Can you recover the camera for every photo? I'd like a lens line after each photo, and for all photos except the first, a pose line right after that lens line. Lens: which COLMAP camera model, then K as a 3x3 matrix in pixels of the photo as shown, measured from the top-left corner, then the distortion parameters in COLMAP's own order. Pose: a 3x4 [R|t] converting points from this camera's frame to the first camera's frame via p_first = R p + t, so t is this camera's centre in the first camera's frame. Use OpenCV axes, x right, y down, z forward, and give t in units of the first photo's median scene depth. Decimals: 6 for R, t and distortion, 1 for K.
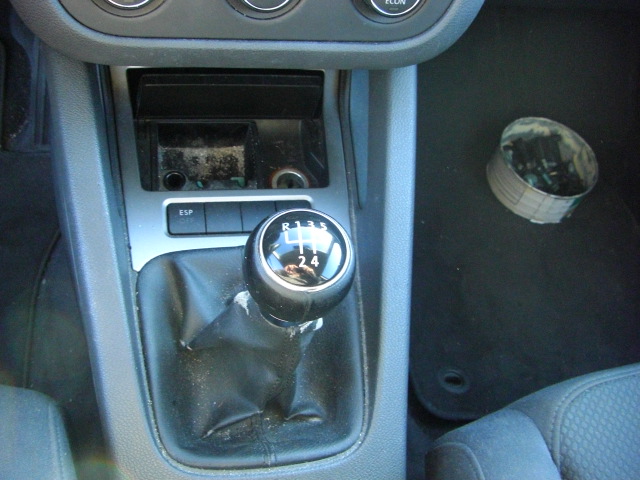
lens RADIAL K [[697.4, 0, 320.0], [0, 697.4, 240.0], [0, 0, 1]] dist [-0.154911, 0.046449]
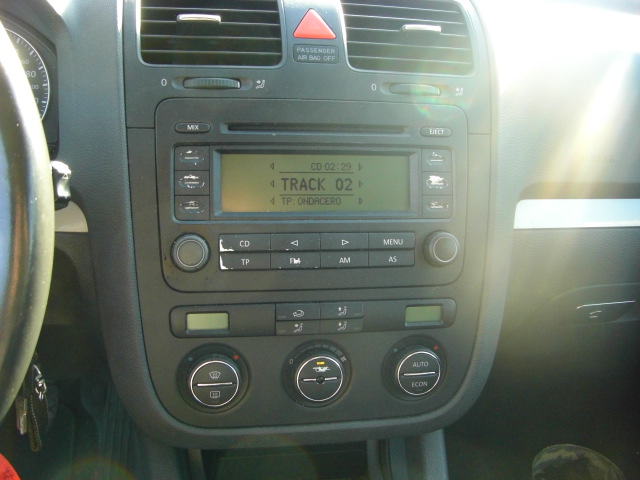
lens RADIAL K [[697.4, 0, 320.0], [0, 697.4, 240.0], [0, 0, 1]] dist [-0.154911, 0.046449]
pose [[0.996413, -0.080870, -0.024920, -0.017661], [0.060660, 0.887921, -0.455979, -0.009779], [0.059002, 0.452832, 0.889641, -0.232311]]
